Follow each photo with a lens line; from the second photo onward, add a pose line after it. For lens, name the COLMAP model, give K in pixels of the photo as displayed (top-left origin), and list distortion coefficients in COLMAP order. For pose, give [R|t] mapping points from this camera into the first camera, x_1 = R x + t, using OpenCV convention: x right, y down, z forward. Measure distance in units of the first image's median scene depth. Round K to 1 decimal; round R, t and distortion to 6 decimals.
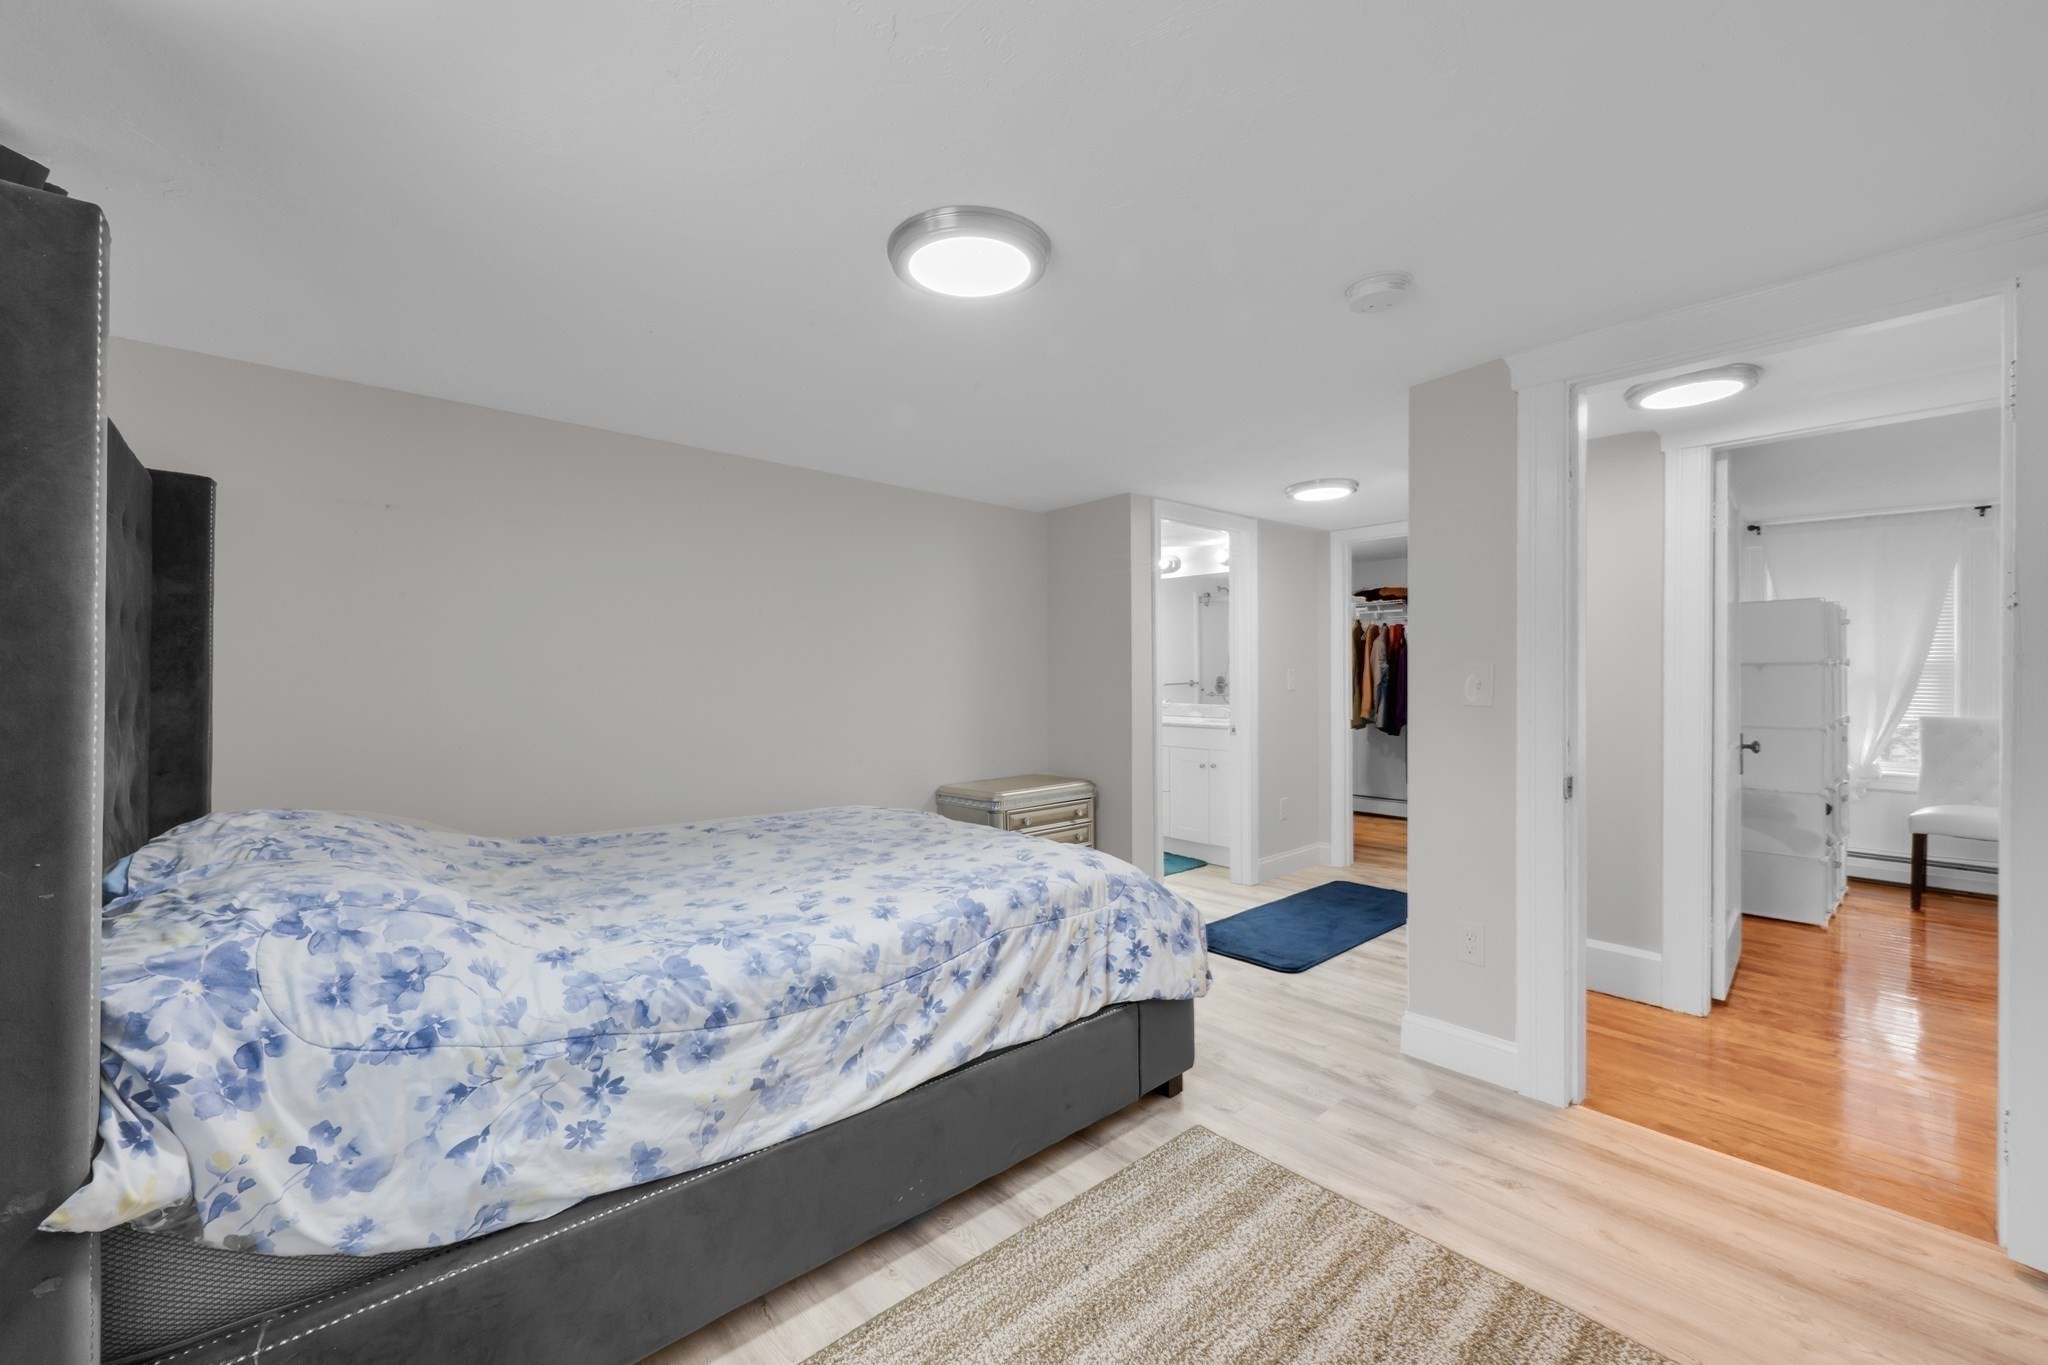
lens RADIAL K [[812.5, 0, 1009.9], [0, 812.5, 681.0], [0, 0, 1]] dist [0.000468, 0.000280]
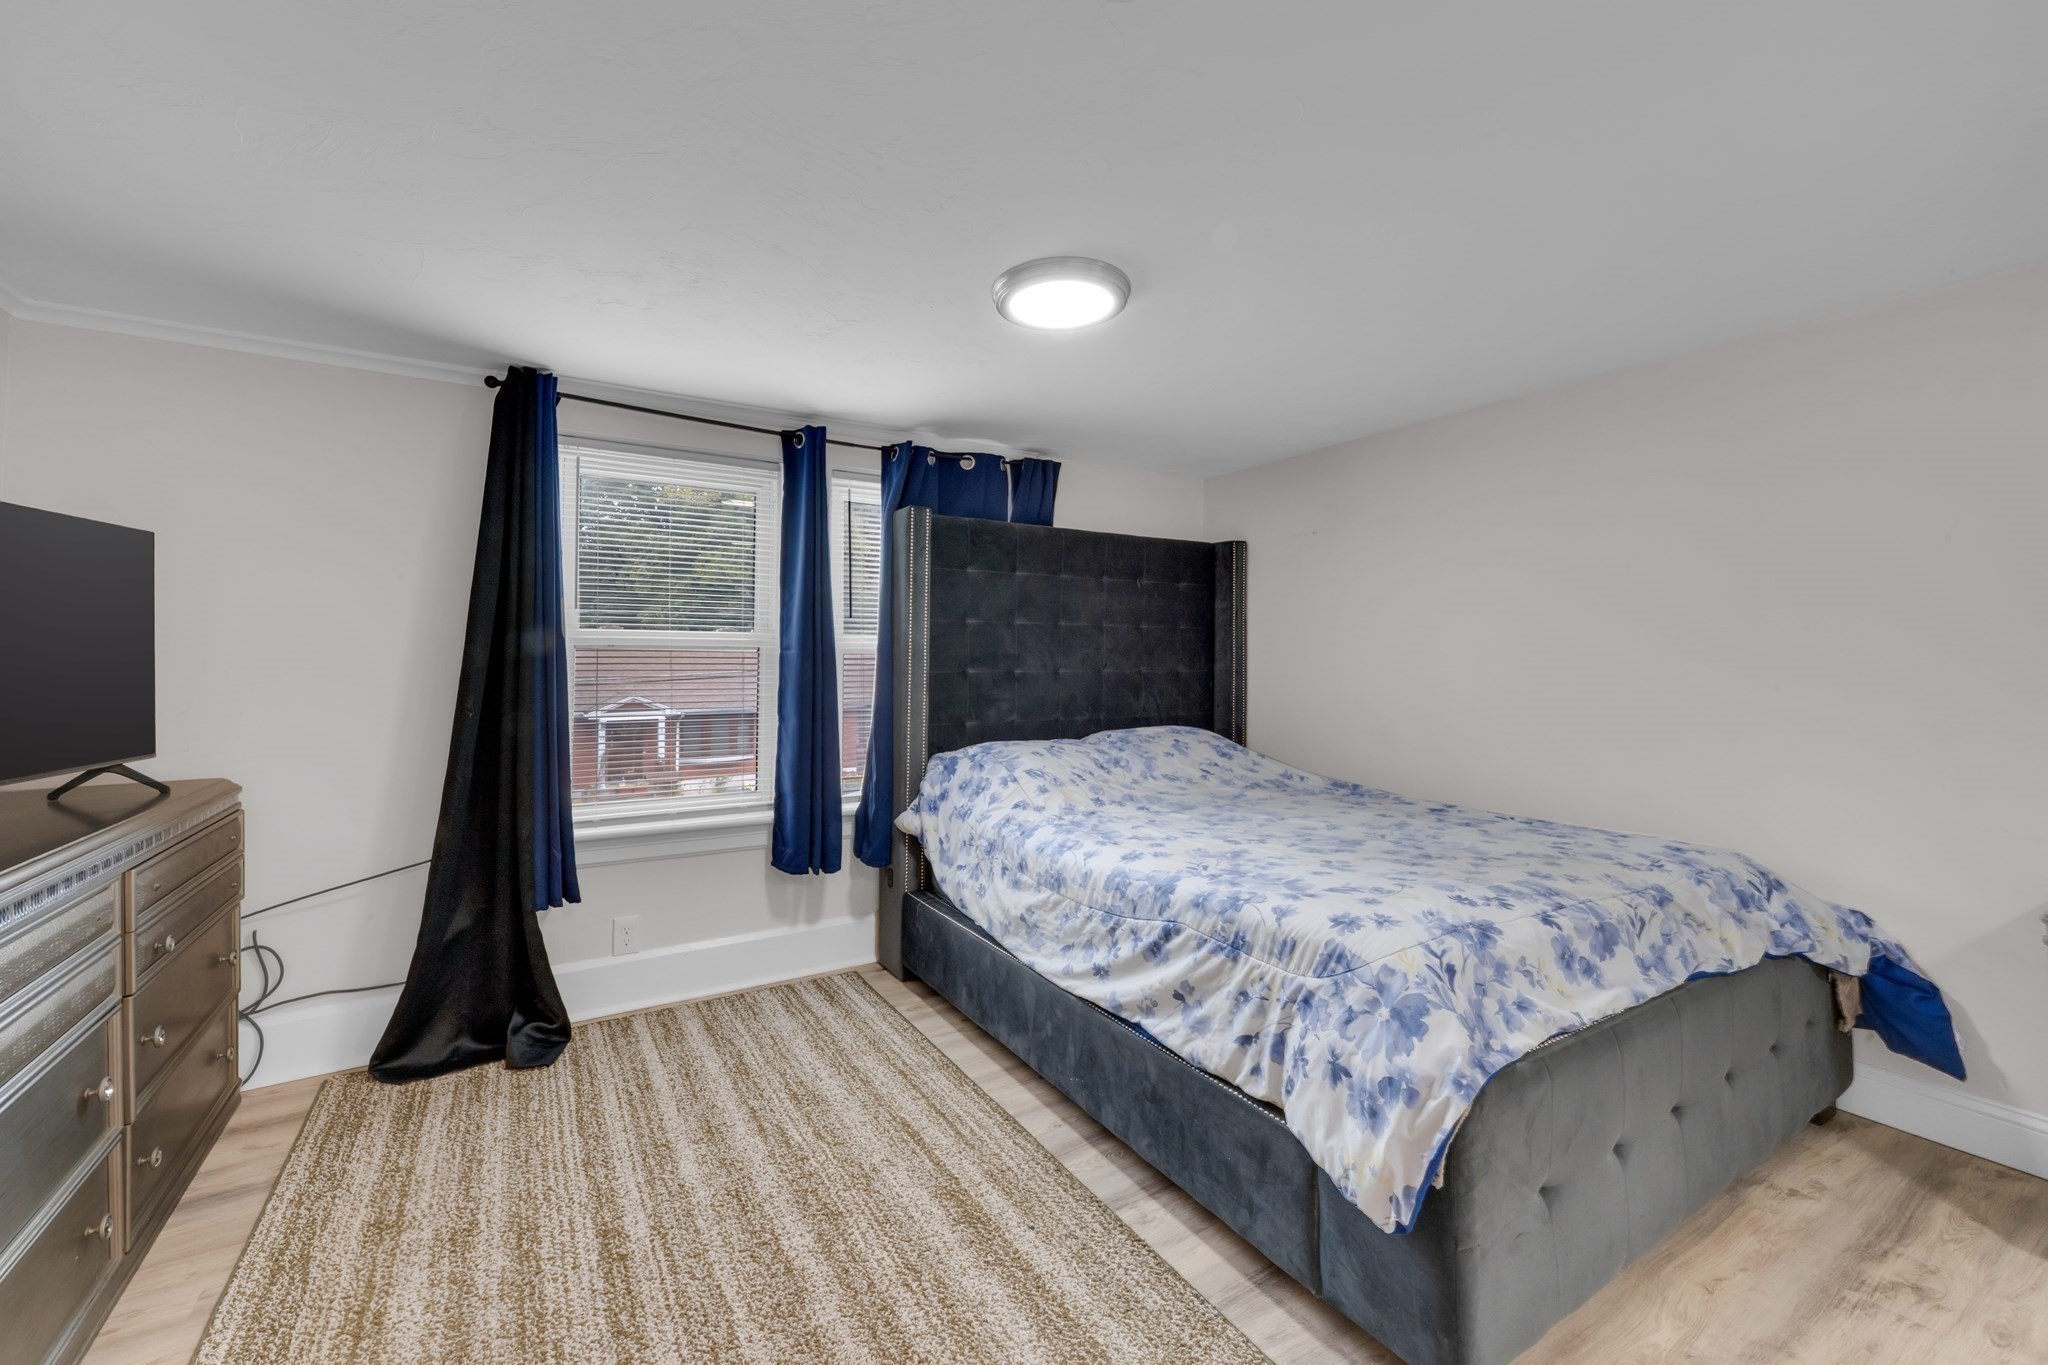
lens RADIAL K [[810.6, 0, 1024.5], [0, 810.6, 676.8], [0, 0, 1]] dist [-0.000793, -0.000053]
pose [[-0.163777, 0.008541, -0.986460, 1.065871], [-0.014609, 0.999832, 0.011082, 0.022964], [0.986389, 0.016226, -0.163625, 1.116343]]
